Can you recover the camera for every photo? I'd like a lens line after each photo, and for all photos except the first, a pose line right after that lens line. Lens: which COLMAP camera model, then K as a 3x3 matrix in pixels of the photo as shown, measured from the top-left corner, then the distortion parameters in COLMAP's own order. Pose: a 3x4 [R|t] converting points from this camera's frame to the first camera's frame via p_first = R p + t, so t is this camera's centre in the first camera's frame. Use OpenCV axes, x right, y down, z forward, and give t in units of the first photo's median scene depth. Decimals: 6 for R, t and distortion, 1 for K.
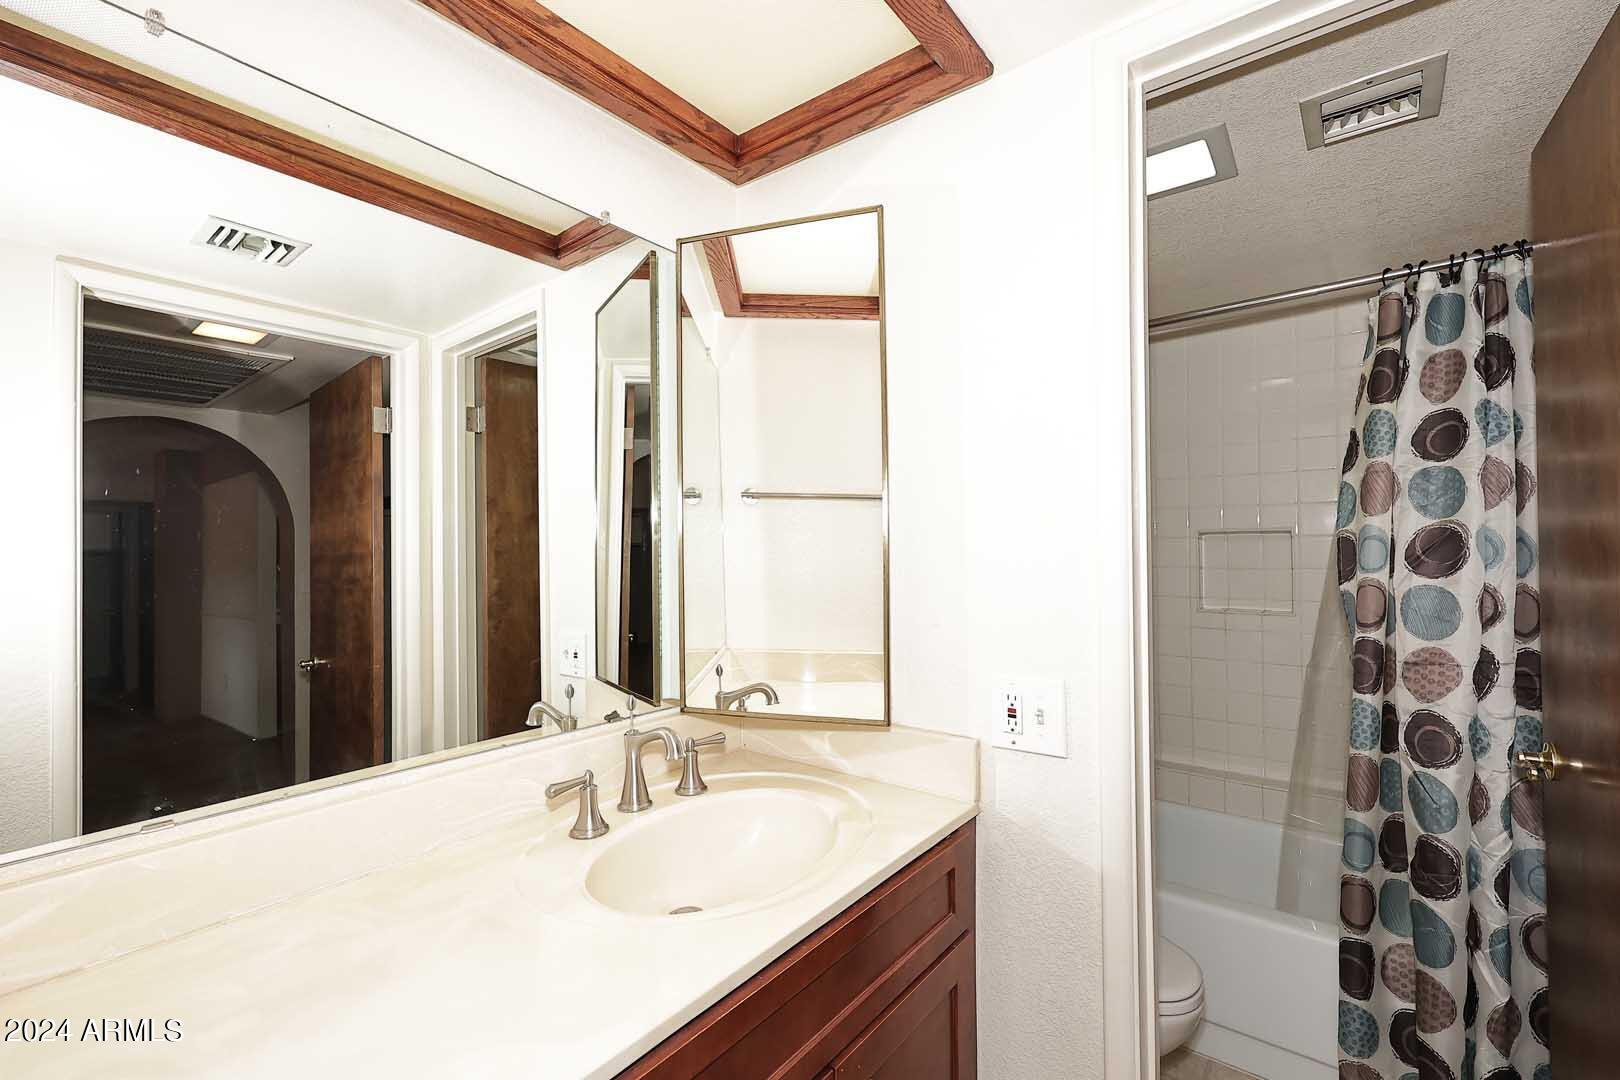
lens RADIAL K [[670.2, 0, 811.3], [0, 670.2, 540.8], [0, 0, 1]] dist [0.004702, 0.000226]
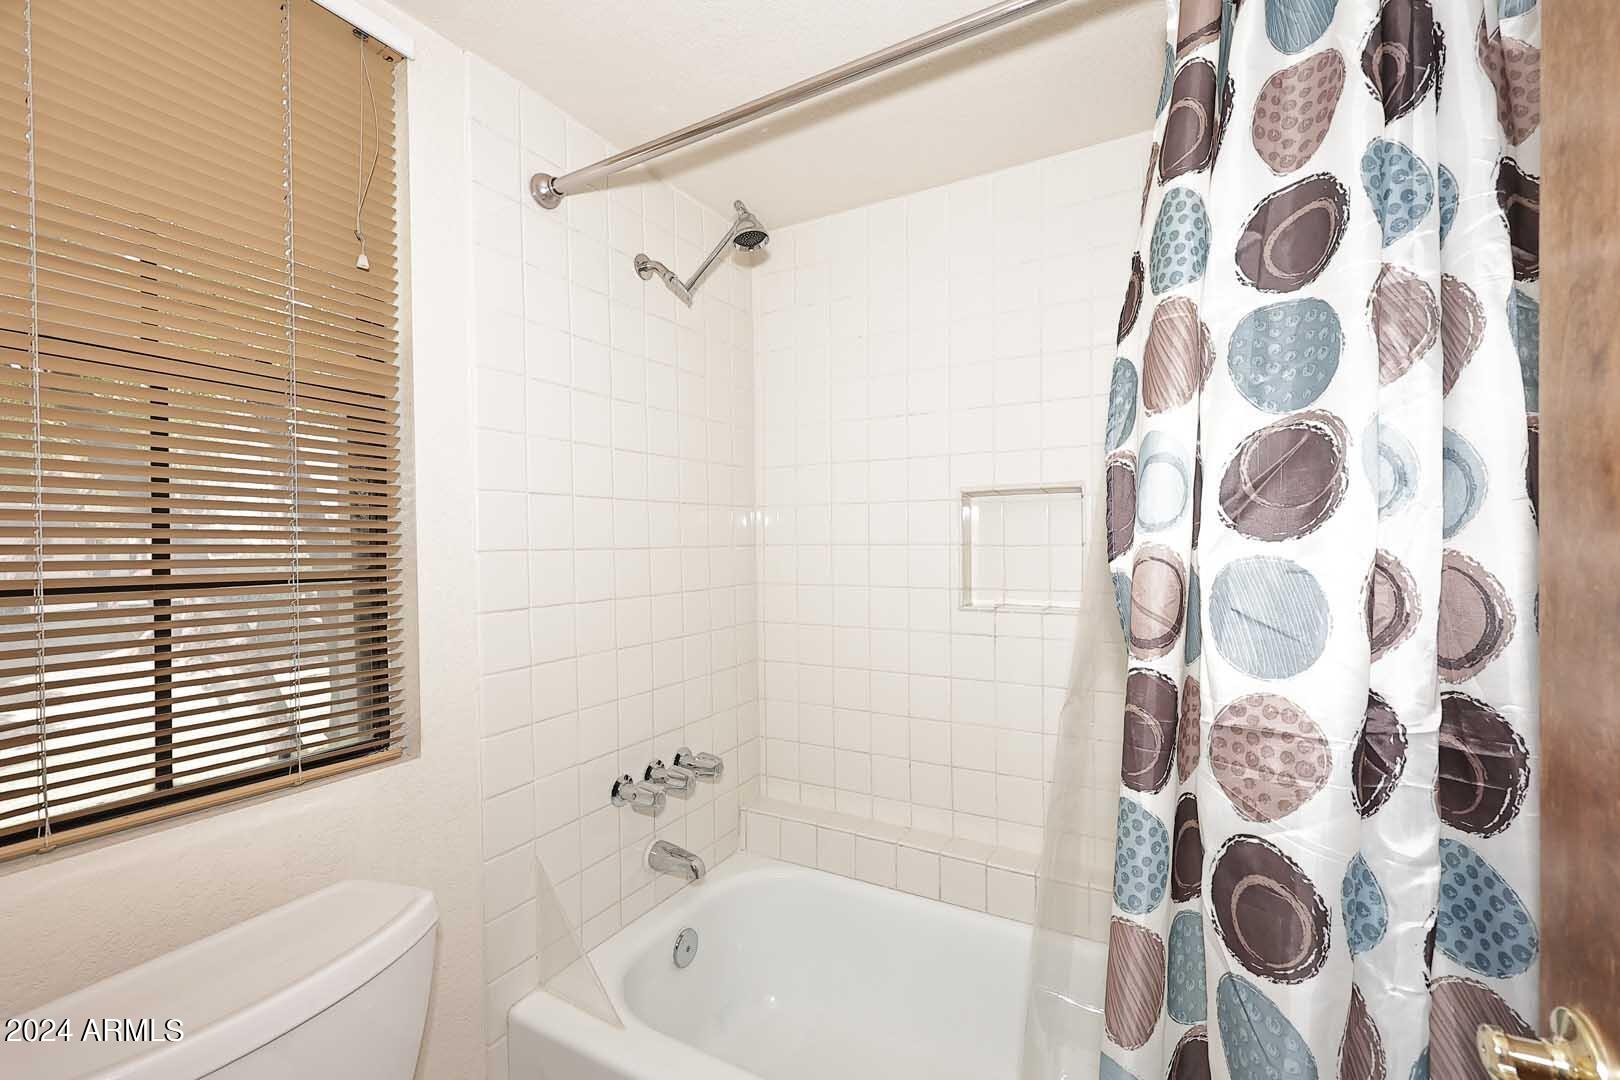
lens RADIAL K [[670.2, 0, 809.5], [0, 670.2, 544.9], [0, 0, 1]] dist [0.004702, 0.000226]
pose [[0.989178, 0.002380, 0.146704, 0.542353], [-0.004326, 0.999907, 0.012948, 0.053358], [-0.146659, -0.013443, 0.989096, 0.591102]]
